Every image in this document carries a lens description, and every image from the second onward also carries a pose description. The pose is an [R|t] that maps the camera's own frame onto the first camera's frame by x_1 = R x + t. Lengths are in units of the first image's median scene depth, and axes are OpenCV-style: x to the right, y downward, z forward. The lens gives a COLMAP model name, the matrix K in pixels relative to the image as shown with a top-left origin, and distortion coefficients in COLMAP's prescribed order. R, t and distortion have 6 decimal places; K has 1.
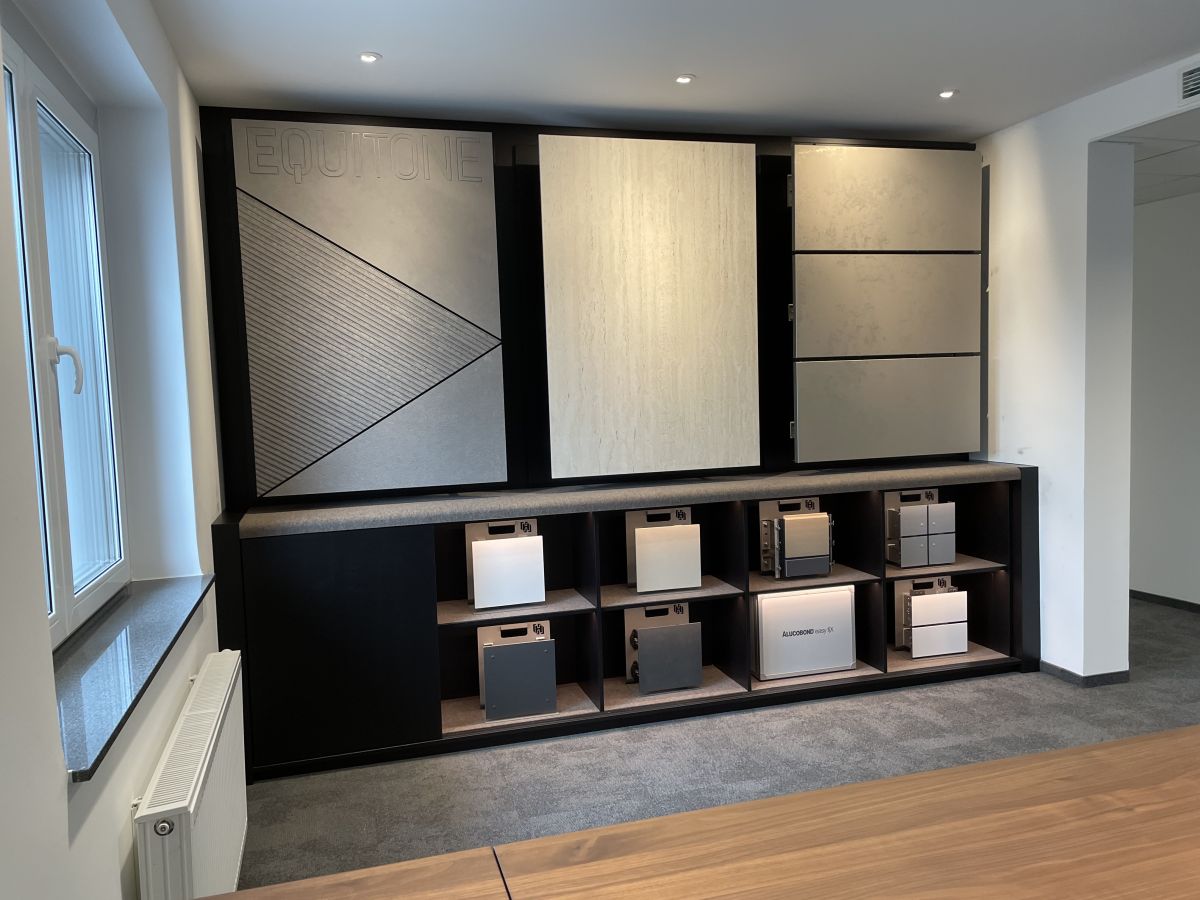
lens RADIAL K [[904.9, 0, 622.1], [0, 904.9, 449.0], [0, 0, 1]] dist [0.064289, -0.068327]
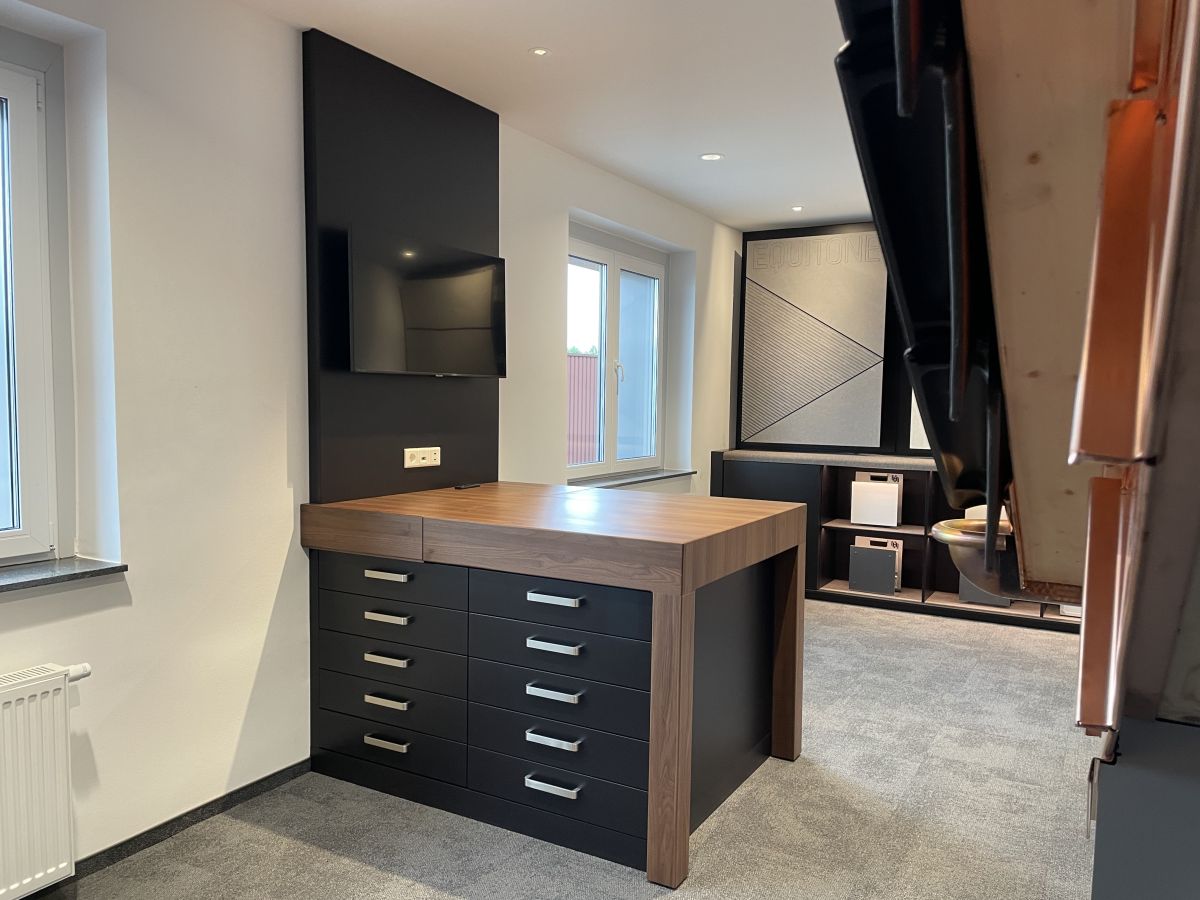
lens RADIAL K [[904.9, 0, 622.1], [0, 904.9, 449.0], [0, 0, 1]] dist [0.064289, -0.068327]
pose [[0.708451, 0.084834, -0.700643, 0.690753], [-0.083741, 0.995841, 0.035902, 0.020193], [0.700775, 0.033238, 0.712608, -0.466498]]
